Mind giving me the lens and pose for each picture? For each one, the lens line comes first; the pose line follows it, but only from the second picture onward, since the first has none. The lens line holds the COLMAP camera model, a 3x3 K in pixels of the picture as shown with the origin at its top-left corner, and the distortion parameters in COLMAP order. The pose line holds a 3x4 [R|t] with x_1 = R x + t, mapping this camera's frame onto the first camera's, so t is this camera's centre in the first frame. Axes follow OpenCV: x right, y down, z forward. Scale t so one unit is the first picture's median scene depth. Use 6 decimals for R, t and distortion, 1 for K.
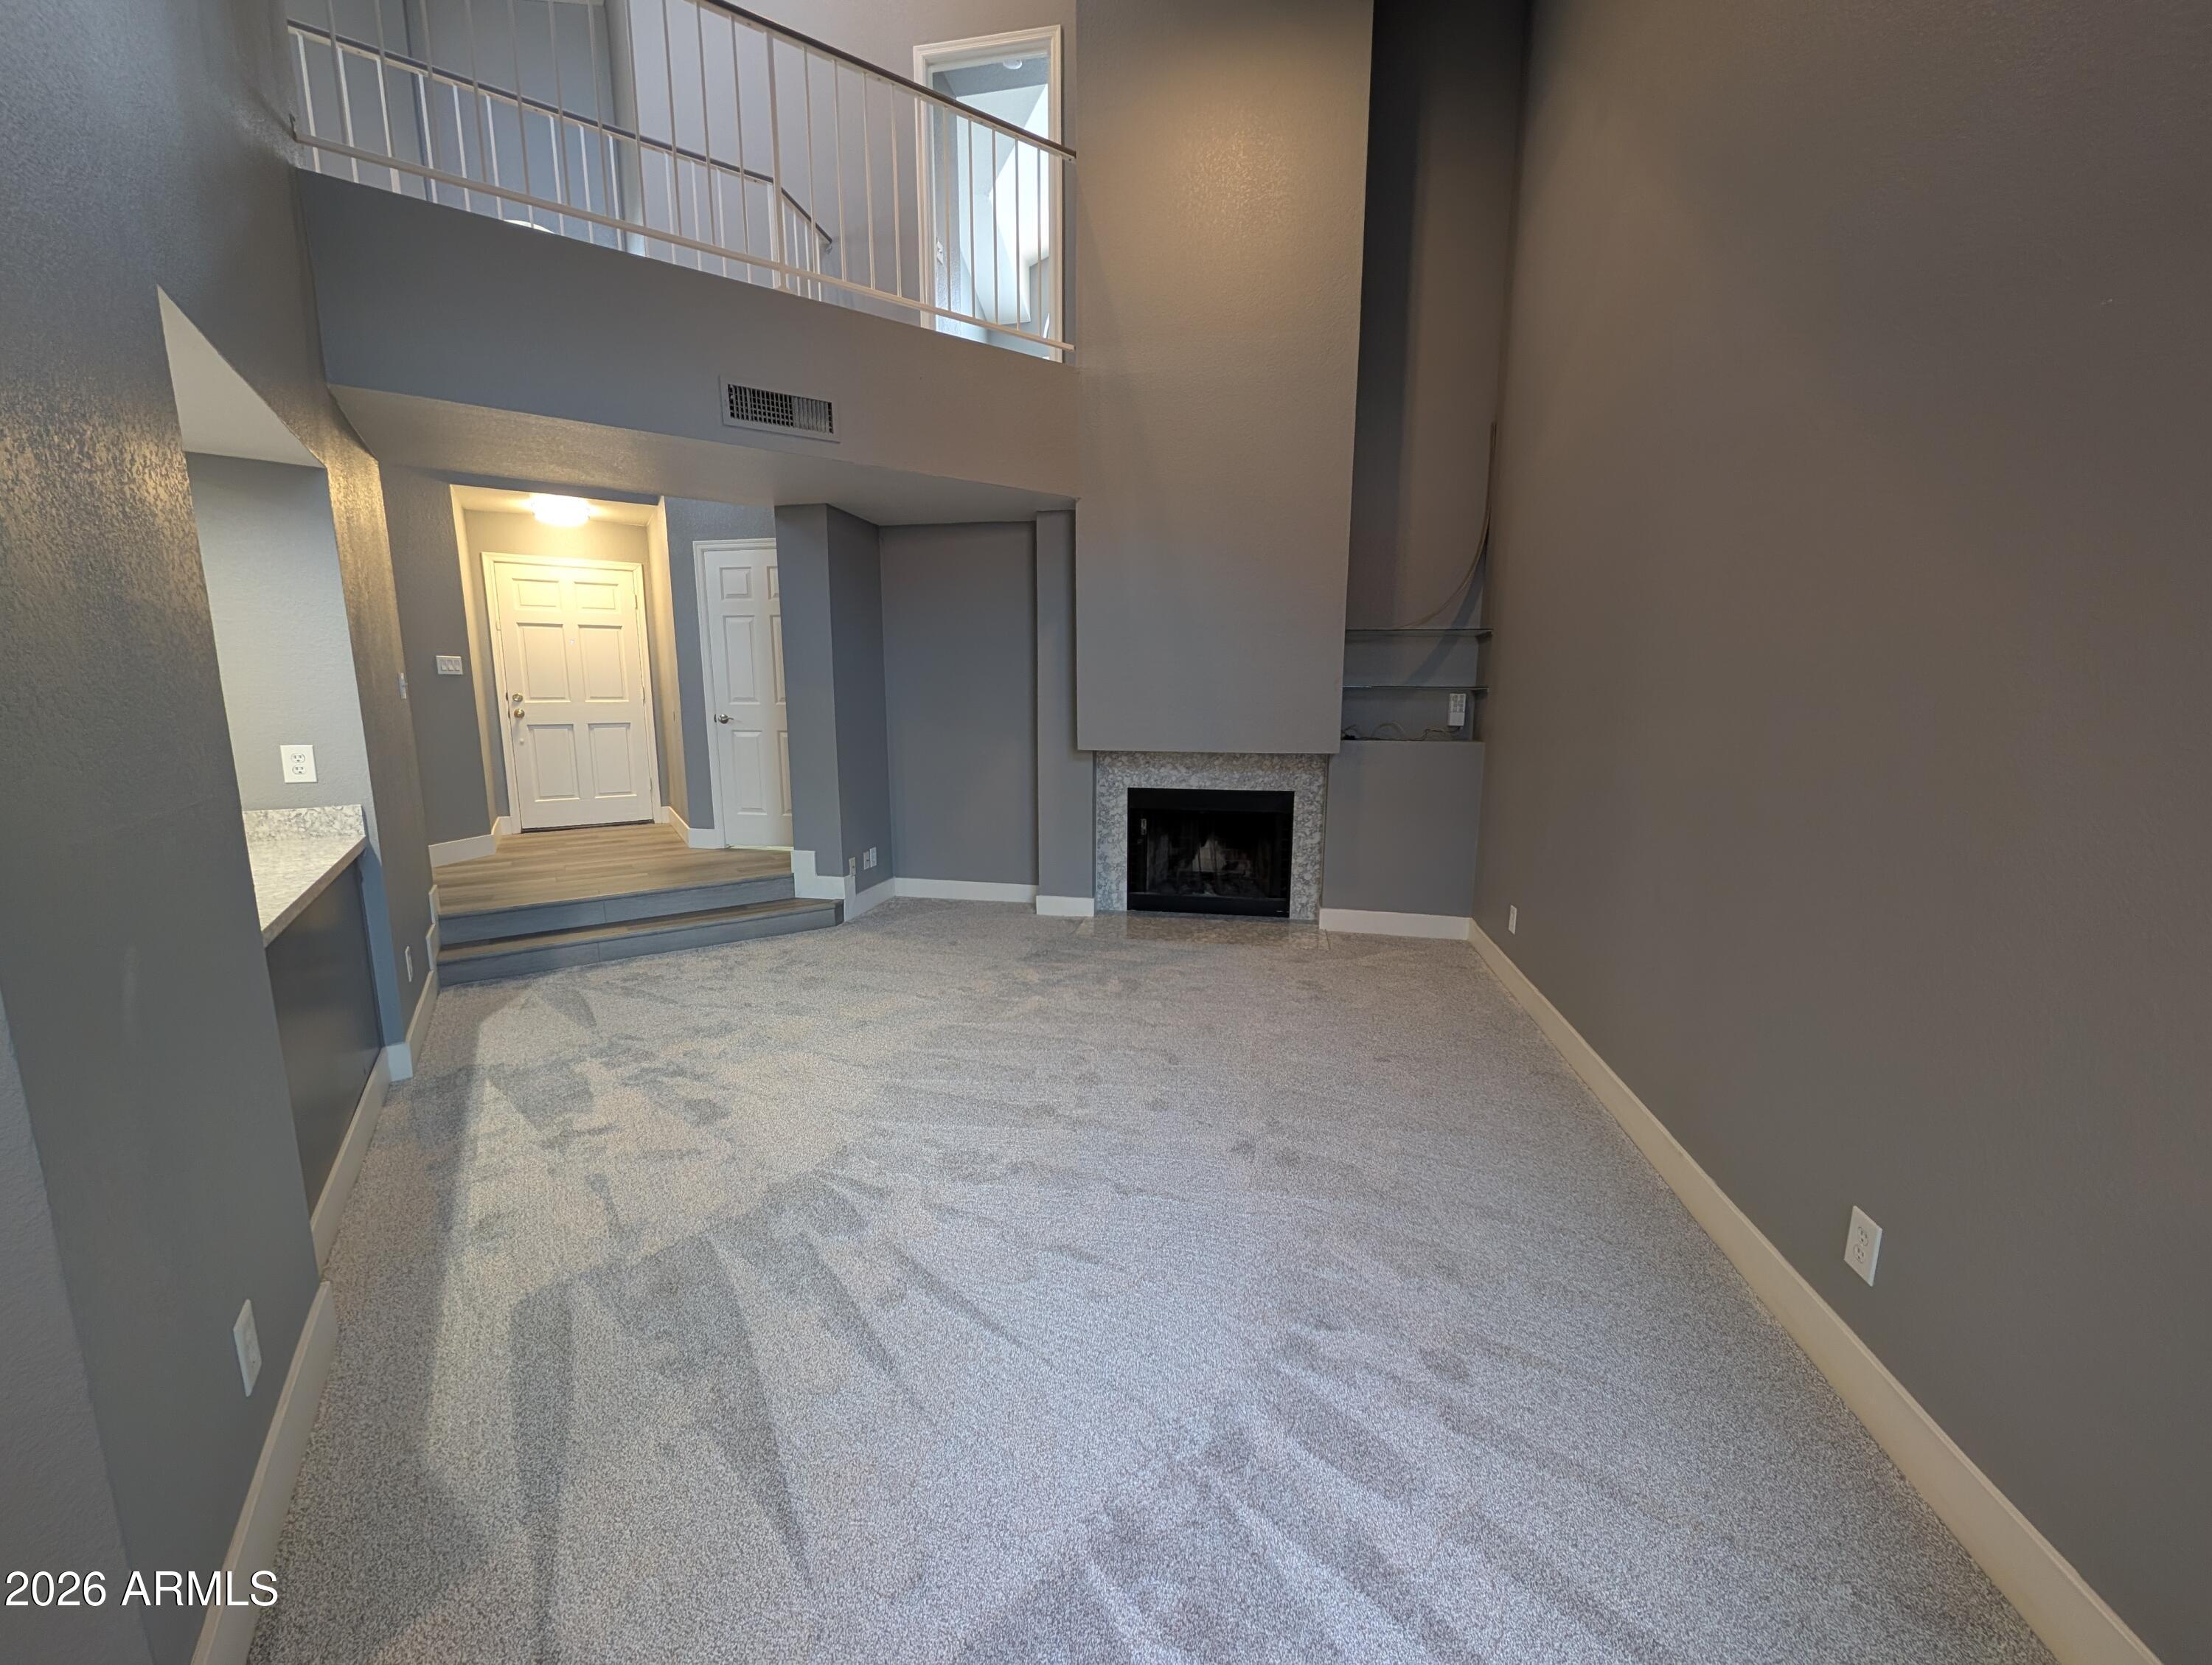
lens RADIAL K [[840.2, 0, 1098.5], [0, 840.2, 827.5], [0, 0, 1]] dist [-0.000587, 0.000620]
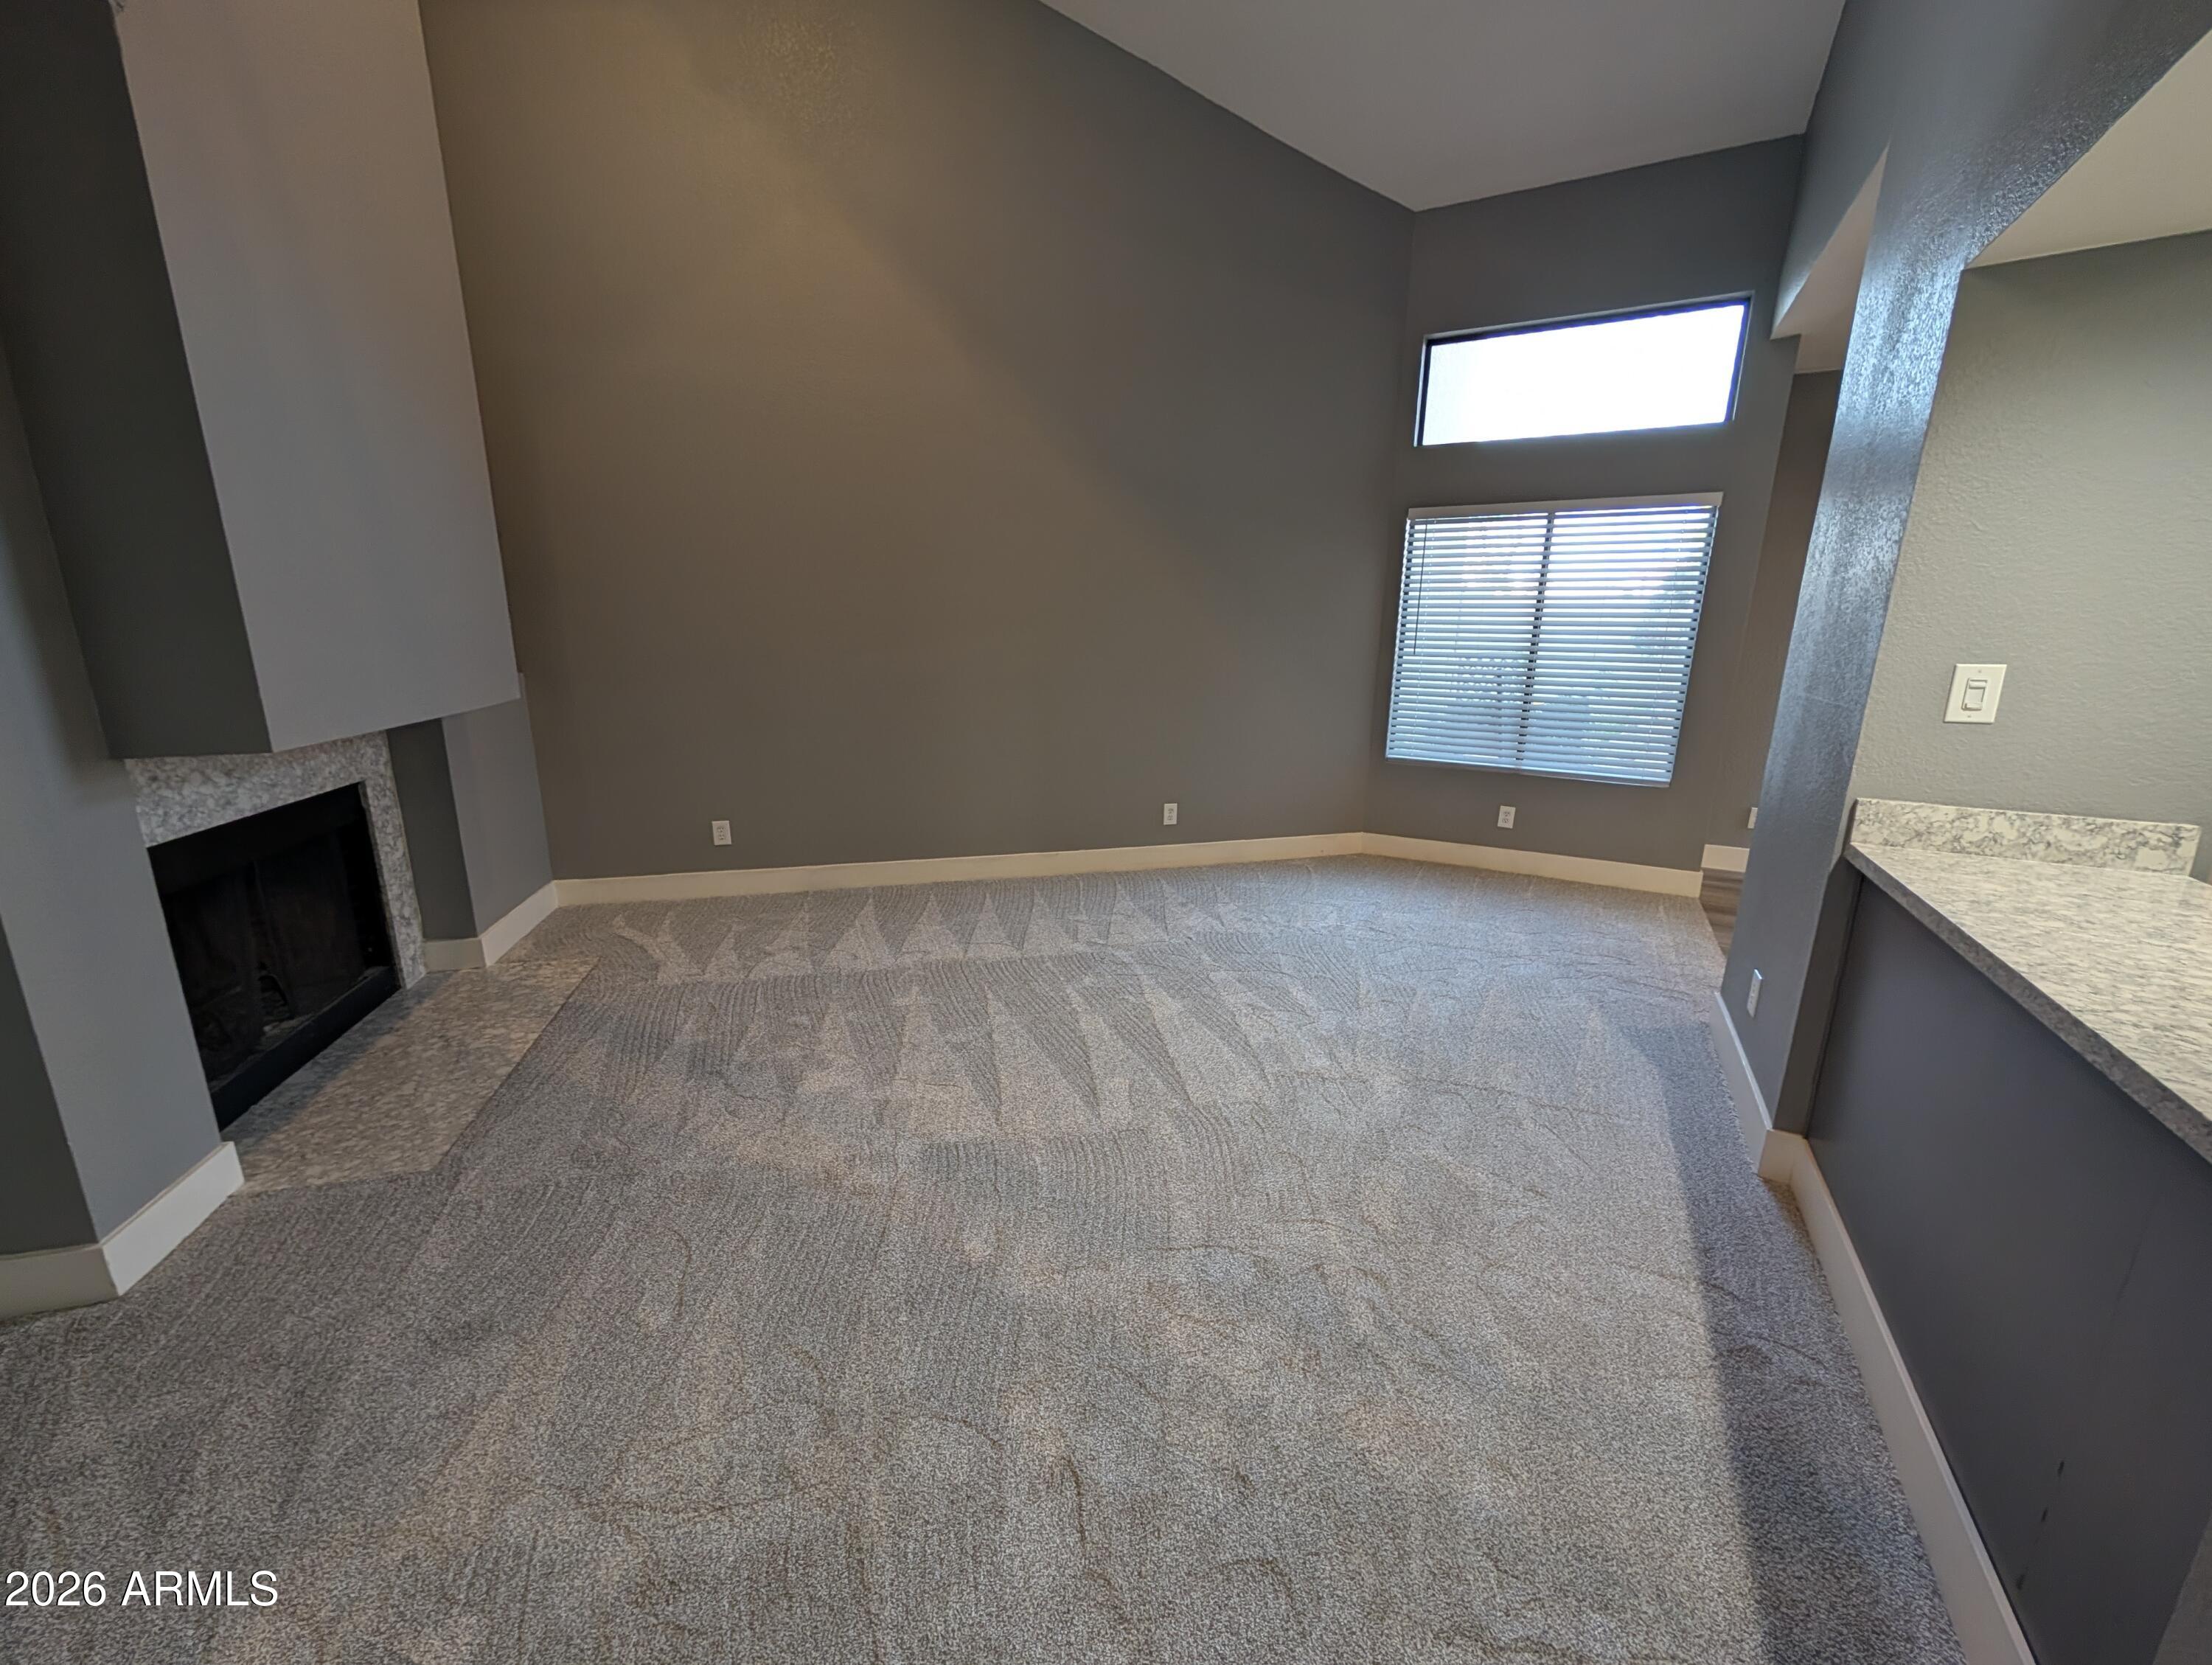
lens RADIAL K [[840.2, 0, 1104.9], [0, 840.2, 830.4], [0, 0, 1]] dist [-0.000587, 0.000620]
pose [[-0.450422, -0.216529, 0.866161, -0.501990], [0.126396, 0.944909, 0.301944, -0.119166], [-0.883823, 0.245482, -0.398240, 0.777069]]
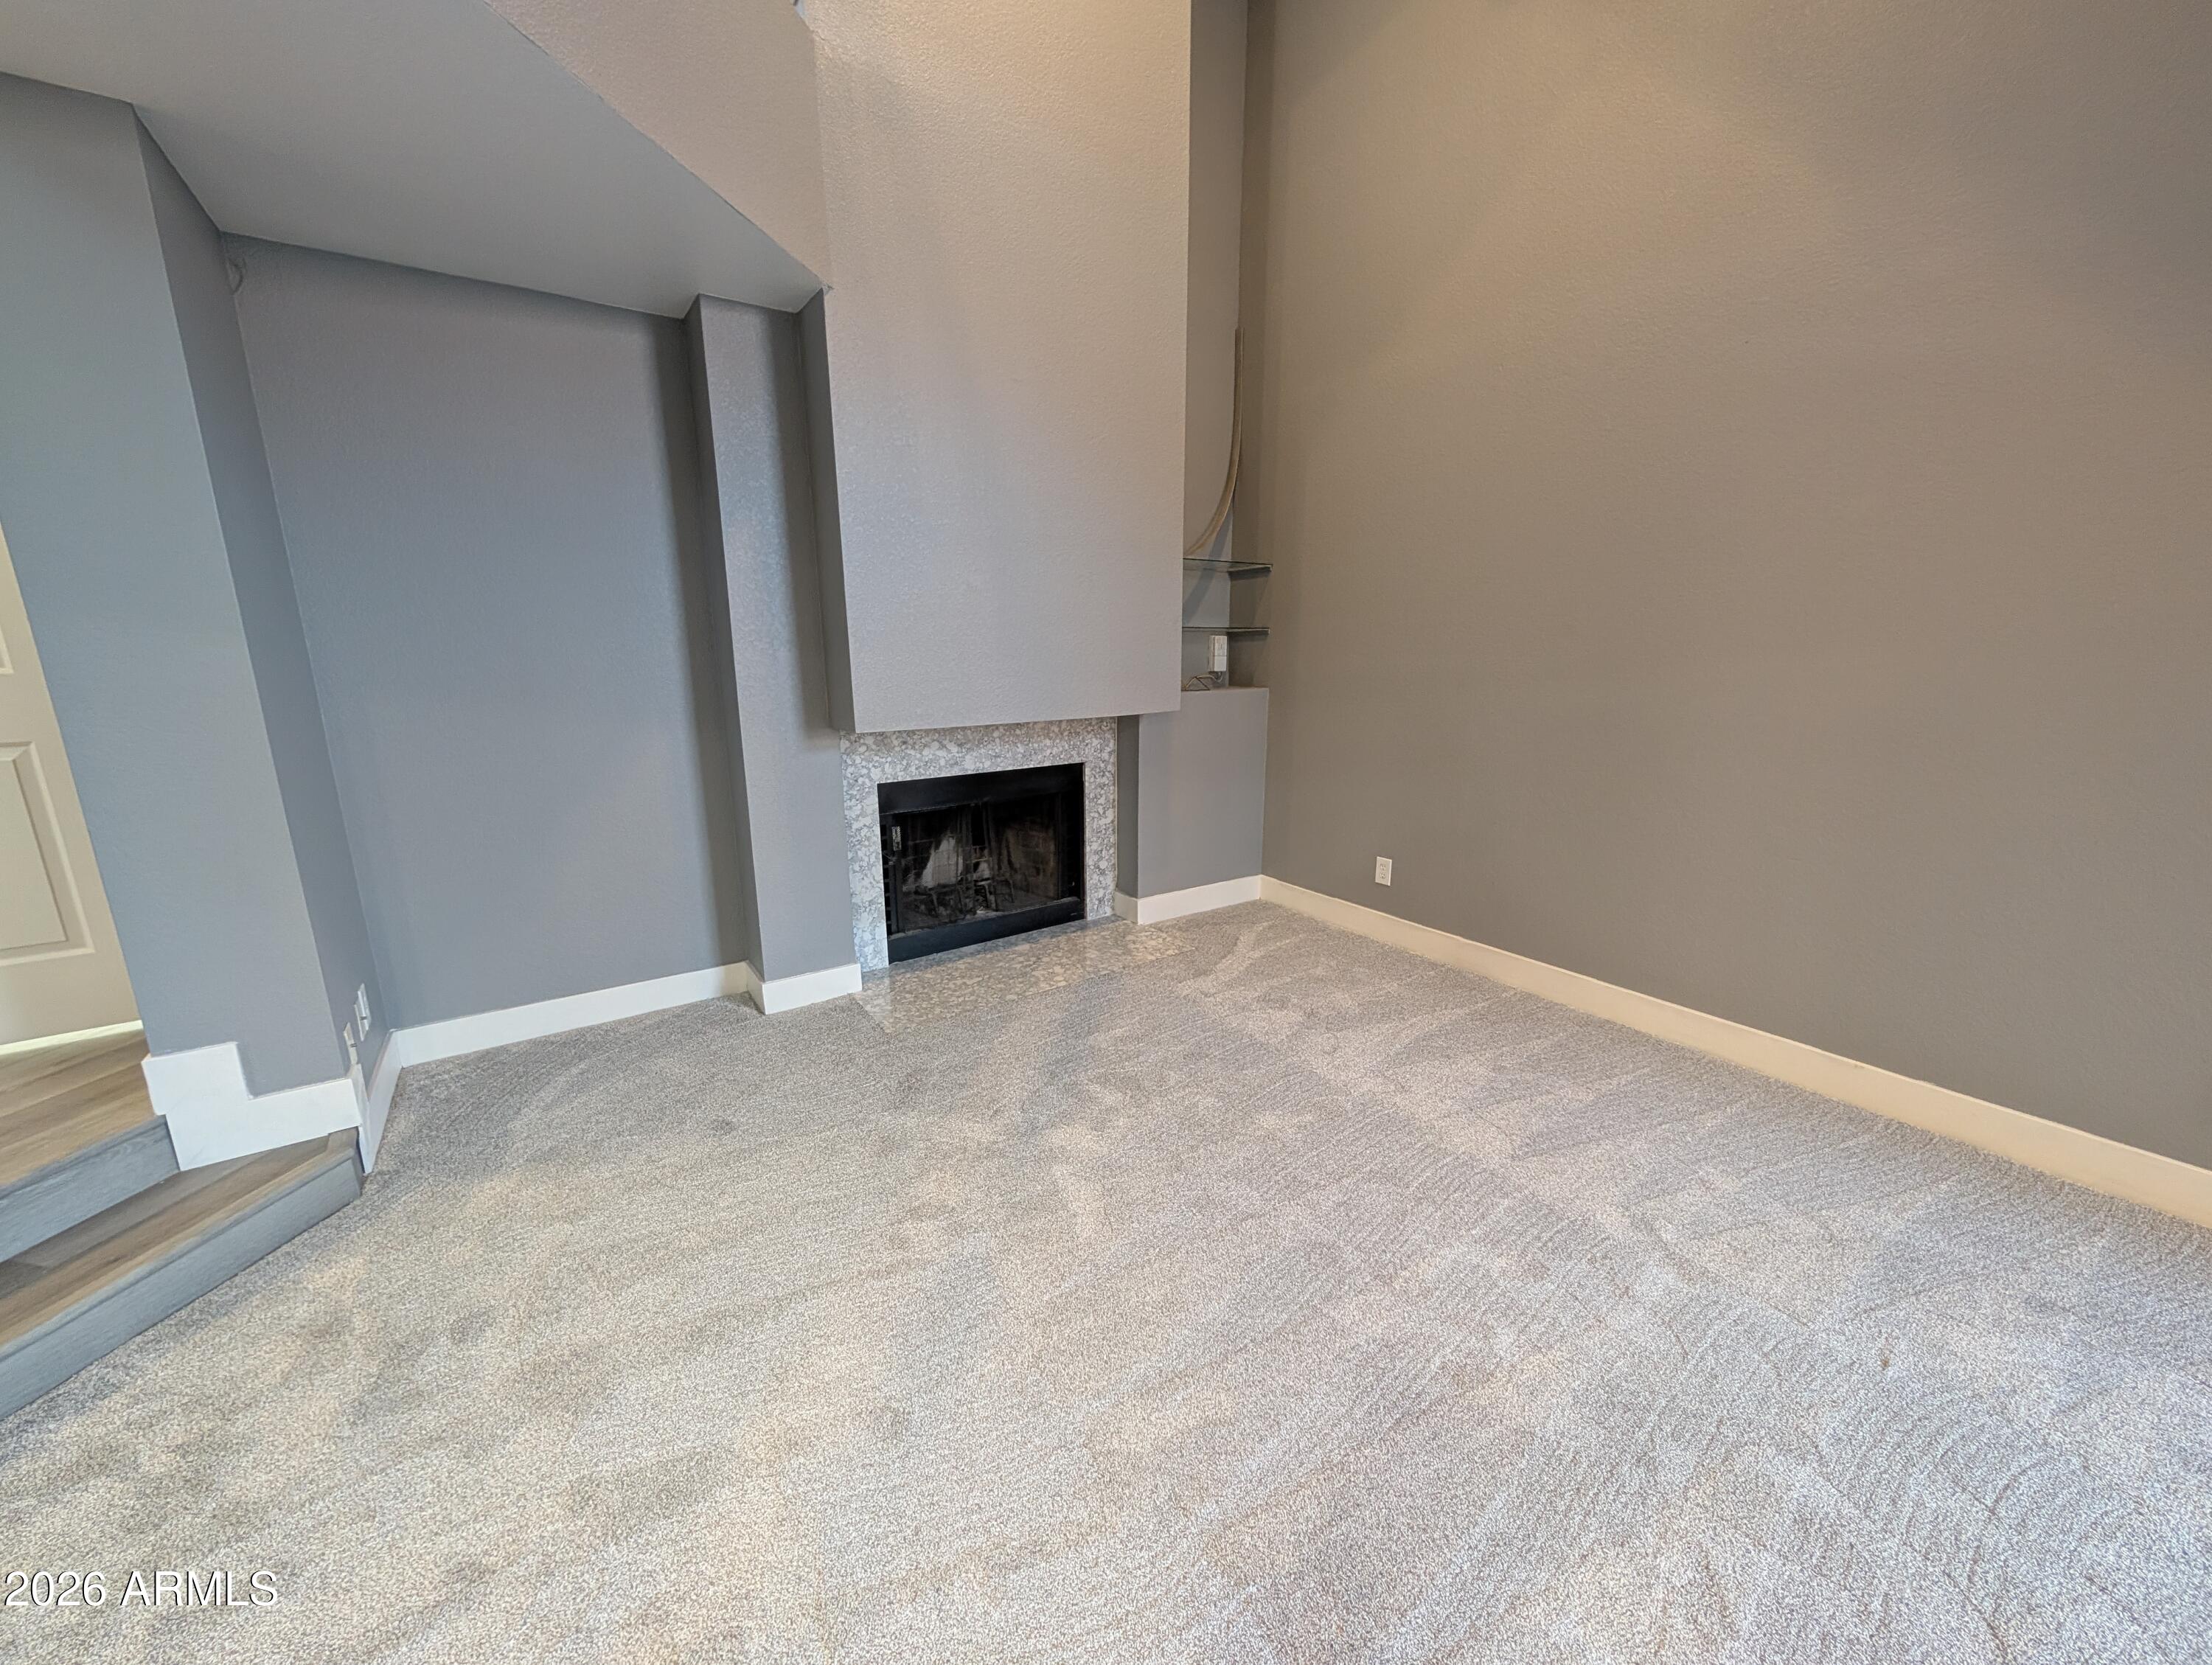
lens RADIAL K [[840.2, 0, 1102.0], [0, 840.2, 831.6], [0, 0, 1]] dist [-0.000587, 0.000620]
pose [[0.699631, -0.167730, 0.694538, -0.309969], [0.120412, 0.985831, 0.116782, -0.067777], [-0.704285, 0.001926, 0.709915, 0.423797]]
